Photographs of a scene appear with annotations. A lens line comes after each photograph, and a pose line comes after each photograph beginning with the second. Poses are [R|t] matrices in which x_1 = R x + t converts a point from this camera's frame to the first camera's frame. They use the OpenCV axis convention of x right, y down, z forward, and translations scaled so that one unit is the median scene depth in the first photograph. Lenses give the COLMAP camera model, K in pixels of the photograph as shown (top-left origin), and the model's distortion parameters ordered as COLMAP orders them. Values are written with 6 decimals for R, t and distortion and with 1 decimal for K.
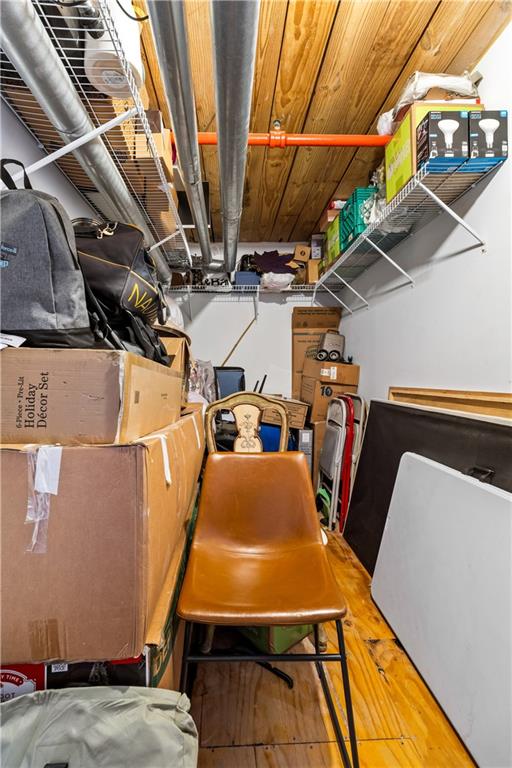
lens RADIAL K [[354.3, 0, 261.4], [0, 354.3, 375.6], [0, 0, 1]] dist [0.002581, -0.001072]
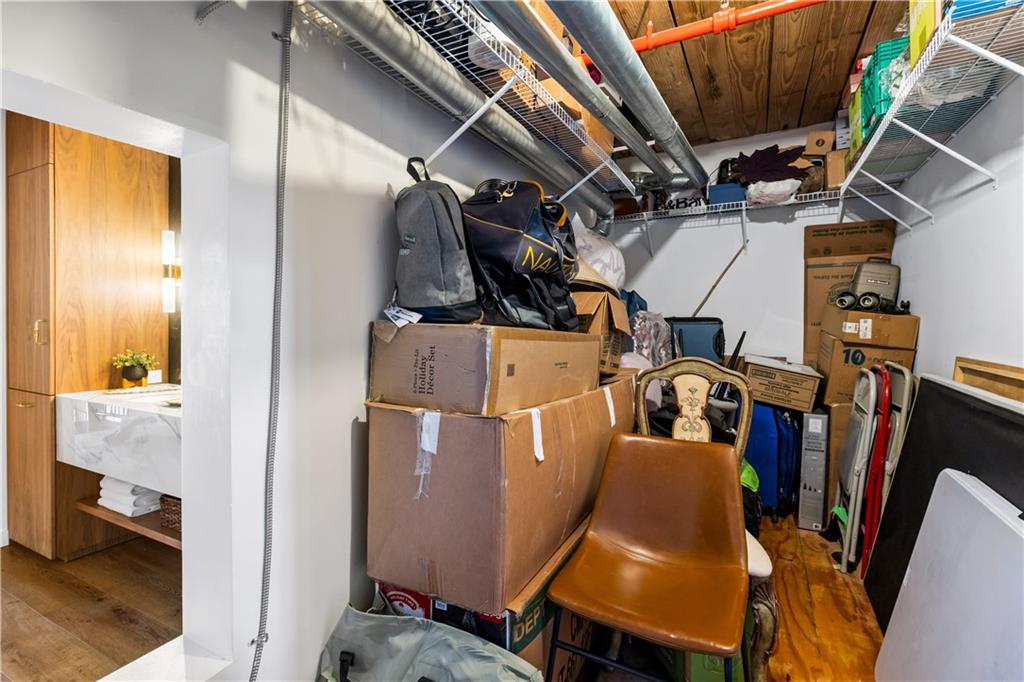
lens RADIAL K [[472.4, 0, 519.7], [0, 472.4, 327.4], [0, 0, 1]] dist [0.002581, -0.001072]
pose [[0.865831, 0.006420, -0.500296, 0.147137], [0.000297, 0.999911, 0.013346, -0.033521], [0.500337, -0.011704, 0.865752, -0.065117]]
